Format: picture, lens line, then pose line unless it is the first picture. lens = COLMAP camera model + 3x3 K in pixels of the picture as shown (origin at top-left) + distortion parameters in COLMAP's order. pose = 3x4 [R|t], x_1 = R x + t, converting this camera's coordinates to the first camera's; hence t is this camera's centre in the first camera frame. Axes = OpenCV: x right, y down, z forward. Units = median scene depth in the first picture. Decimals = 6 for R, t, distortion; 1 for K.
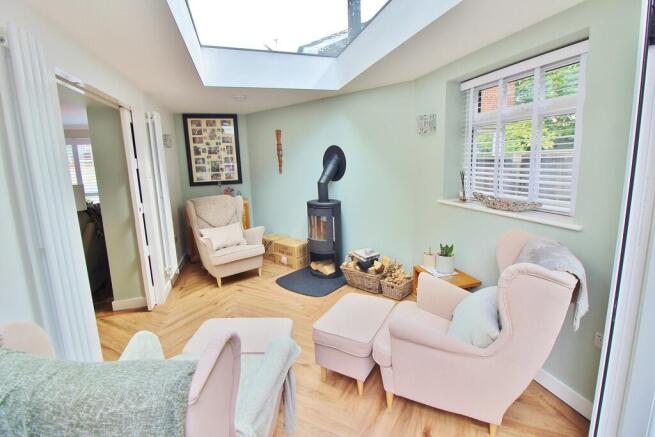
lens RADIAL K [[301.6, 0, 330.9], [0, 301.6, 209.5], [0, 0, 1]] dist [0.001944, -0.014232]
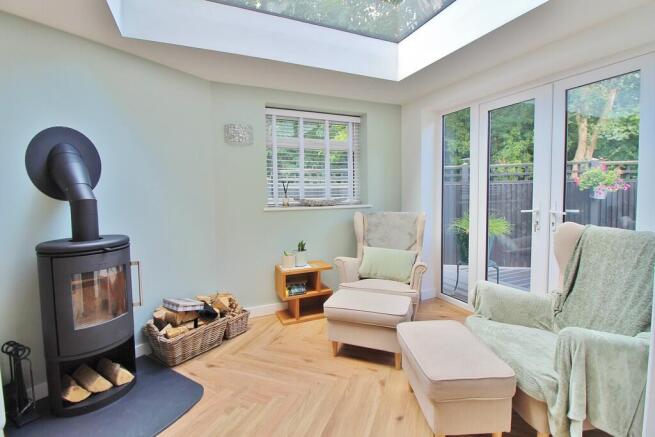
lens RADIAL K [[301.6, 0, 330.9], [0, 301.6, 209.5], [0, 0, 1]] dist [0.001944, -0.014232]
pose [[-0.120996, -0.027370, 0.992276, -0.639608], [0.177683, 0.982878, 0.048777, -0.035019], [-0.976621, 0.182212, -0.114061, 0.796852]]
